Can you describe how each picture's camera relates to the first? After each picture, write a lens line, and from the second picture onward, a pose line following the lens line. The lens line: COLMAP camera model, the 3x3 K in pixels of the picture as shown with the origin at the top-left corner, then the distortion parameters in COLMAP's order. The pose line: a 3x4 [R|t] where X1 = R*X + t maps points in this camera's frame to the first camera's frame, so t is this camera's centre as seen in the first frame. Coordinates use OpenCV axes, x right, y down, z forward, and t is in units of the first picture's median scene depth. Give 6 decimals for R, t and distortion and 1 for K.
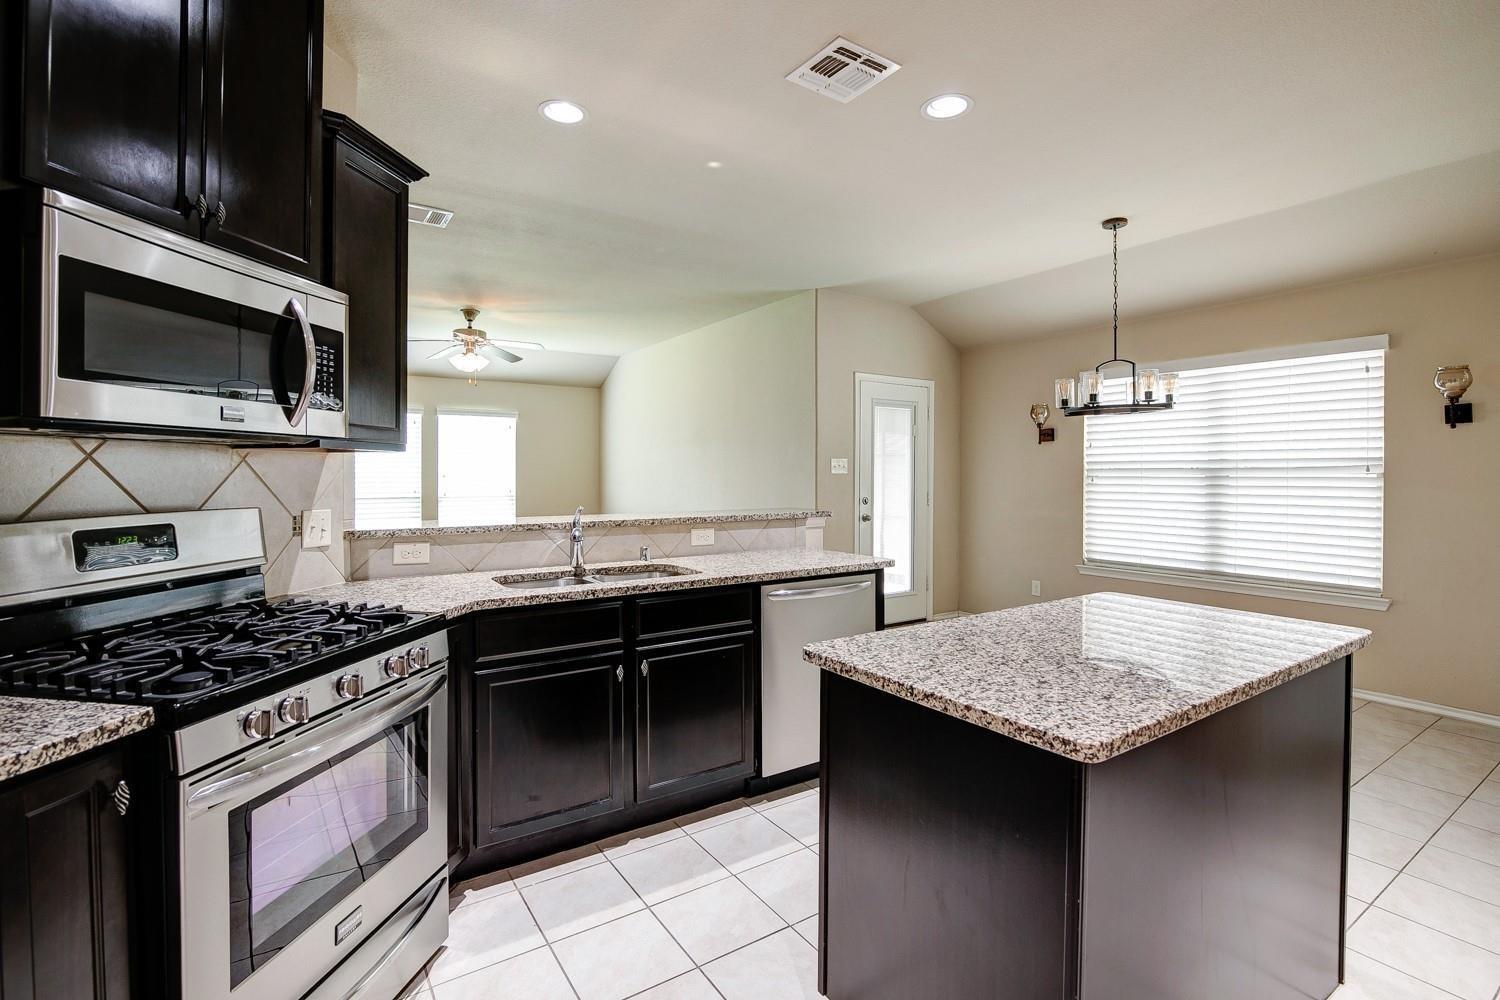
lens RADIAL K [[694.2, 0, 741.1], [0, 694.2, 484.8], [0, 0, 1]] dist [-0.017530, 0.000618]
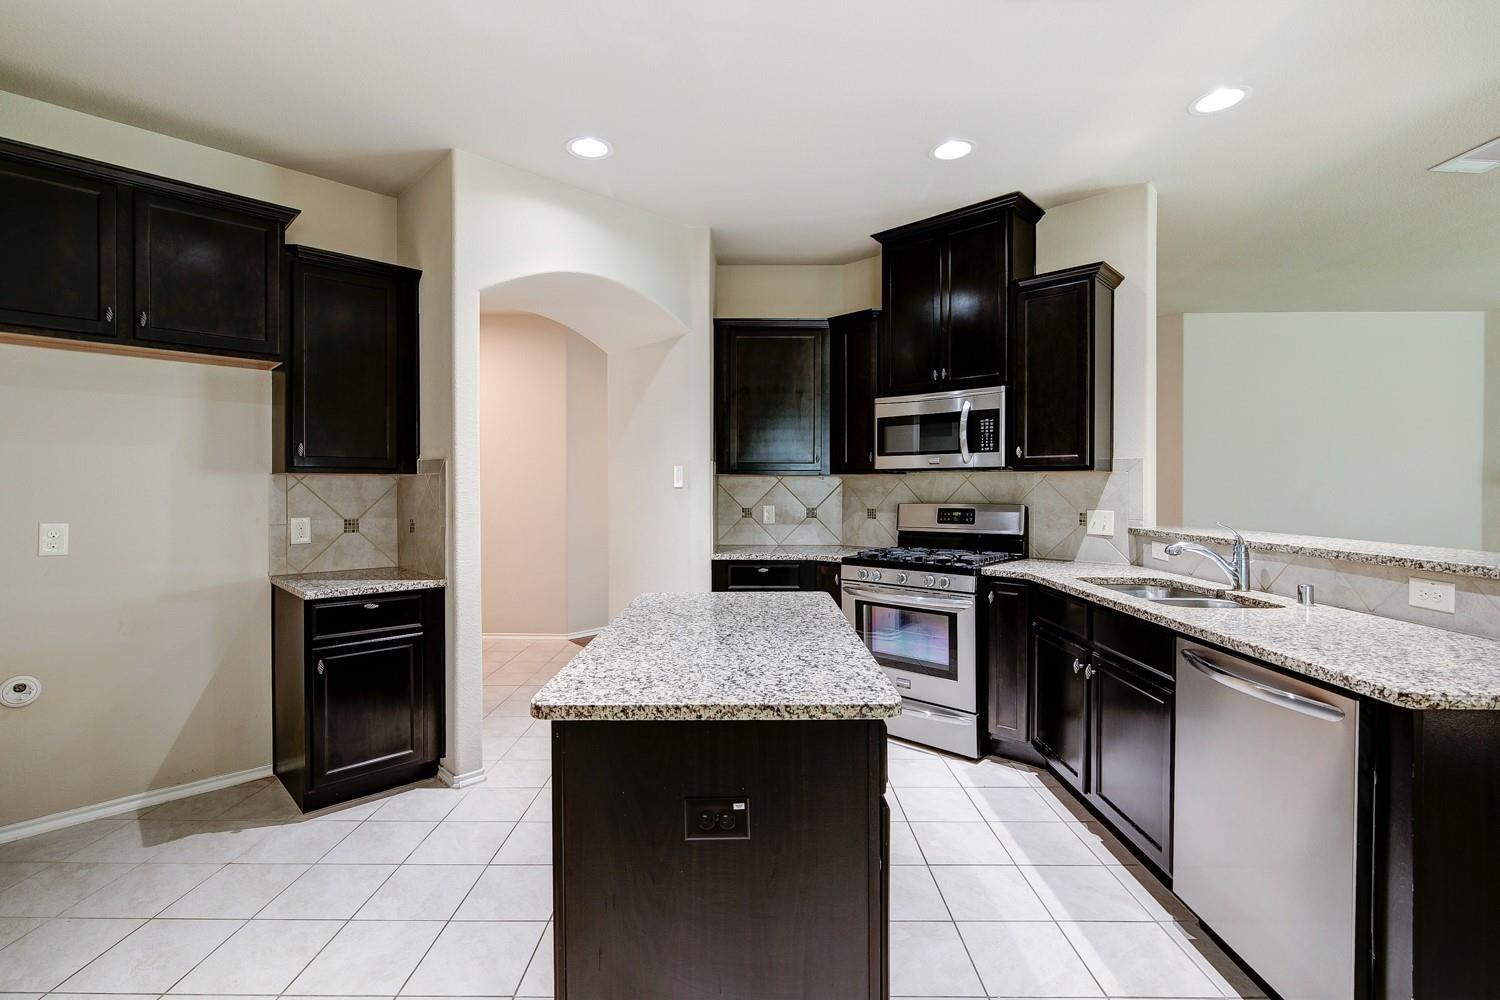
lens RADIAL K [[694.2, 0, 741.1], [0, 694.2, 484.8], [0, 0, 1]] dist [-0.017530, 0.000618]
pose [[-0.564639, 0.001084, -0.825337, 1.062303], [-0.011052, 0.999900, 0.008875, -0.023678], [0.825264, 0.014133, -0.564570, 1.195421]]
